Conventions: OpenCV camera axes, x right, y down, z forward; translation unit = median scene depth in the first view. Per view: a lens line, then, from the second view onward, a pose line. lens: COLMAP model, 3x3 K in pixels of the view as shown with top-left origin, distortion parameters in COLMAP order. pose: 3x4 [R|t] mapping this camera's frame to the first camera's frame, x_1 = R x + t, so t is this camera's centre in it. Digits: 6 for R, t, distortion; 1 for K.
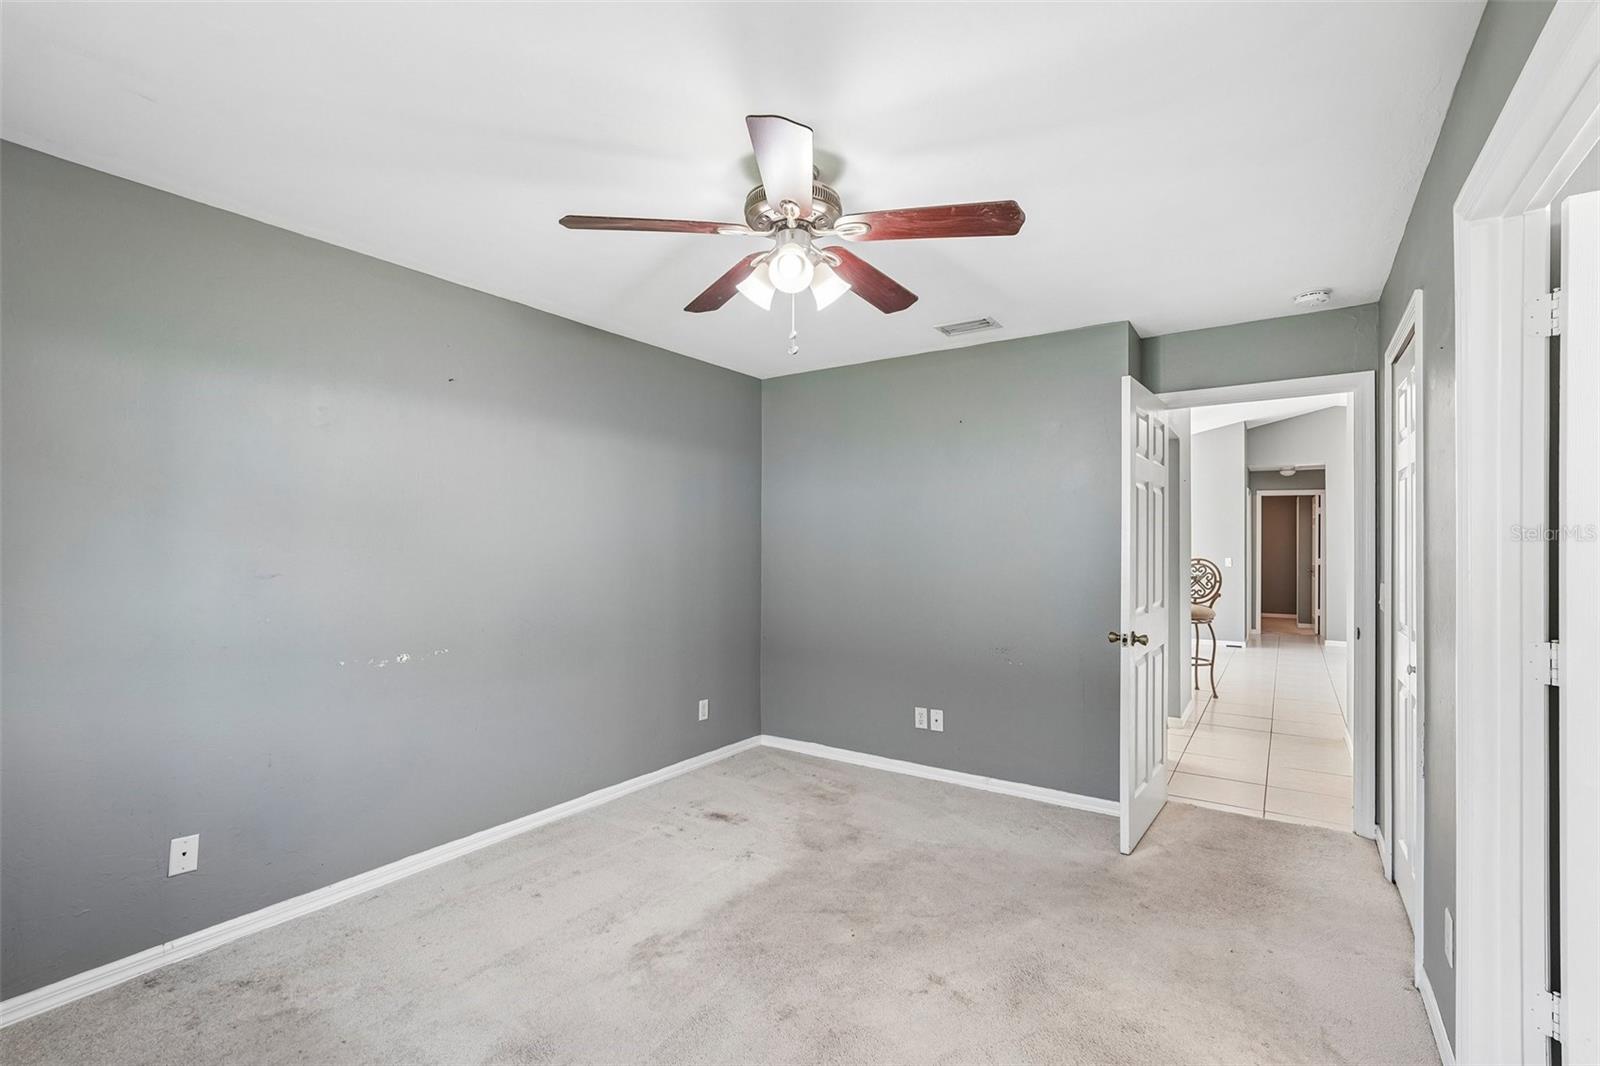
lens RADIAL K [[706.1, 0, 816.1], [0, 706.1, 538.6], [0, 0, 1]] dist [-0.003229, 0.000854]
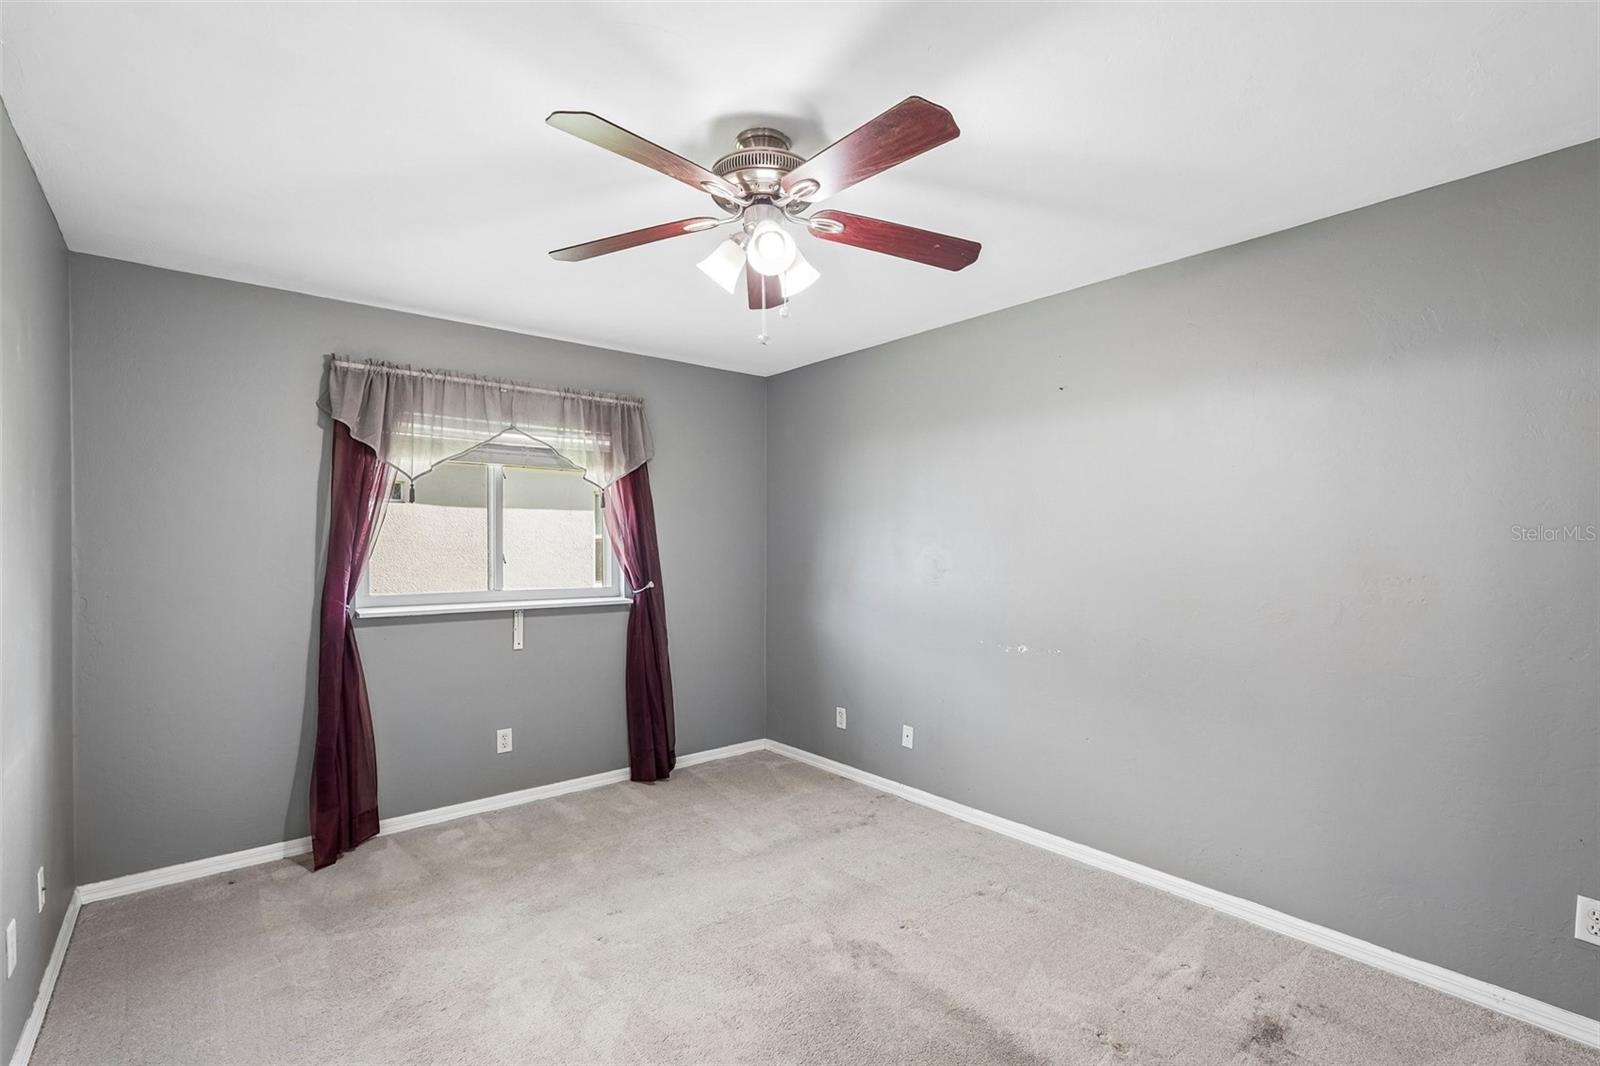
lens RADIAL K [[706.1, 0, 804.0], [0, 706.1, 543.7], [0, 0, 1]] dist [-0.003229, 0.000854]
pose [[-0.253855, -0.014164, -0.967139, 0.531834], [-0.007849, 0.999890, -0.012583, 0.013195], [0.967210, 0.004397, -0.253938, 0.813666]]
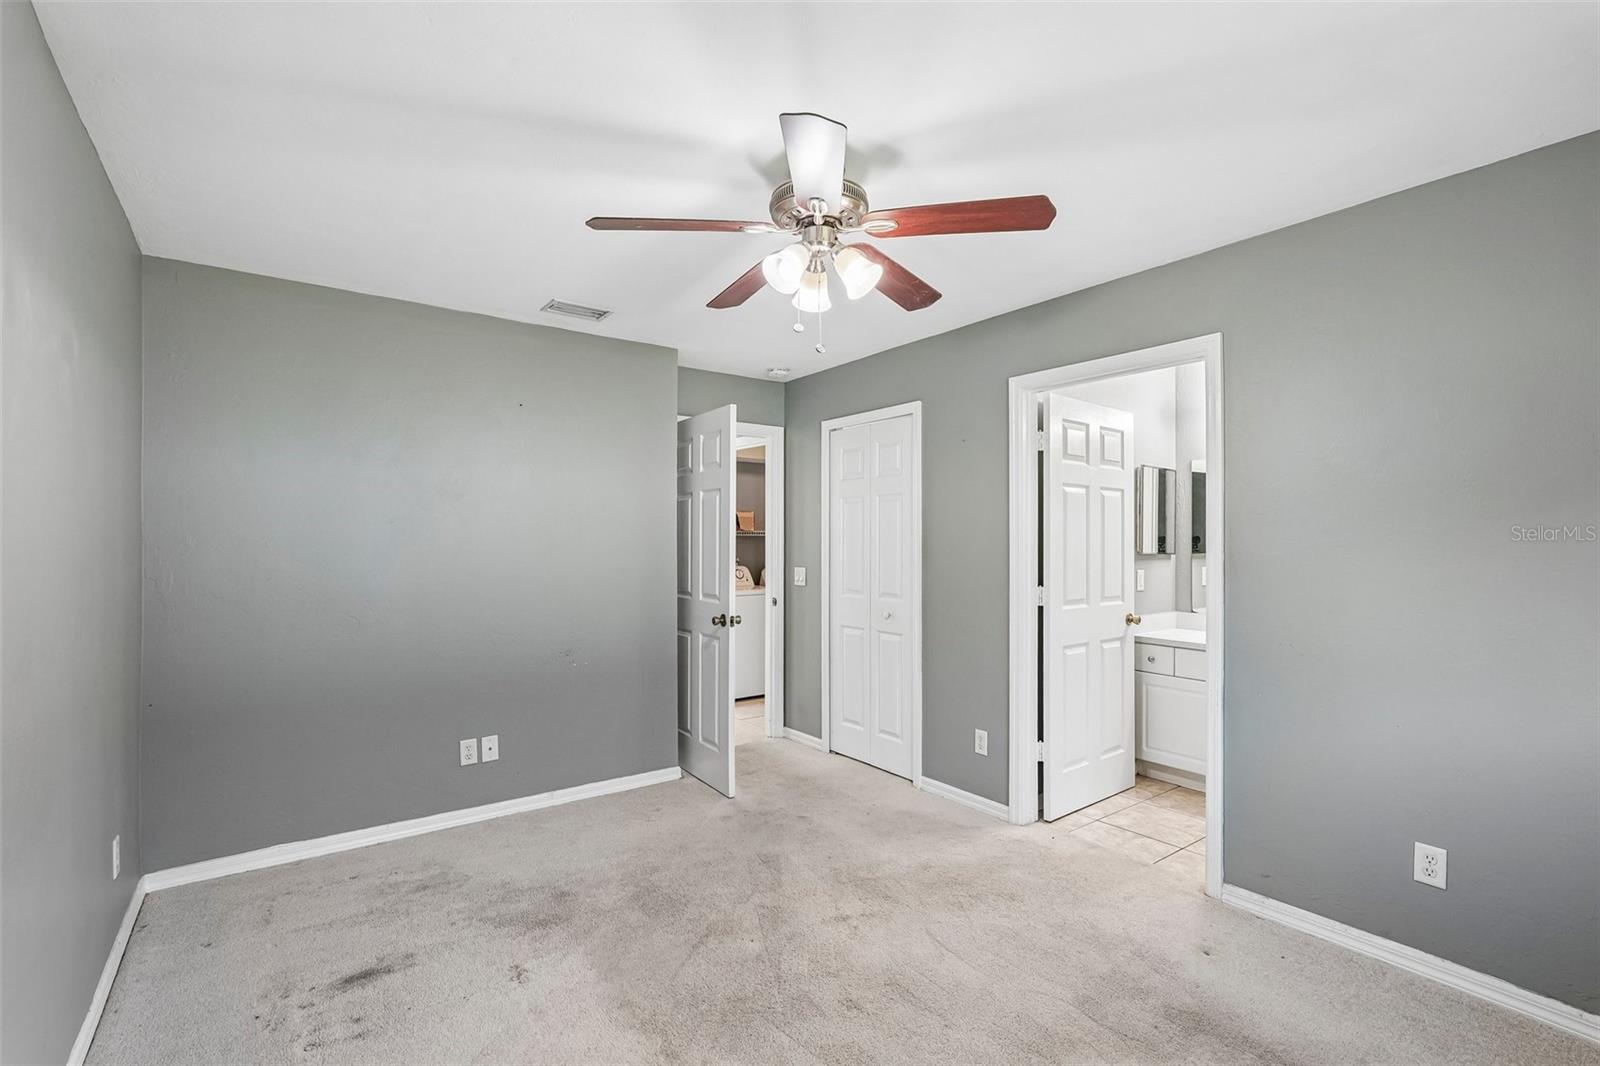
lens RADIAL K [[706.1, 0, 807.7], [0, 706.1, 531.7], [0, 0, 1]] dist [-0.003229, 0.000854]
pose [[0.344460, 0.011691, 0.938728, -0.620052], [-0.007044, 0.999926, -0.009868, 0.001586], [-0.938774, -0.003214, 0.344517, 0.431258]]
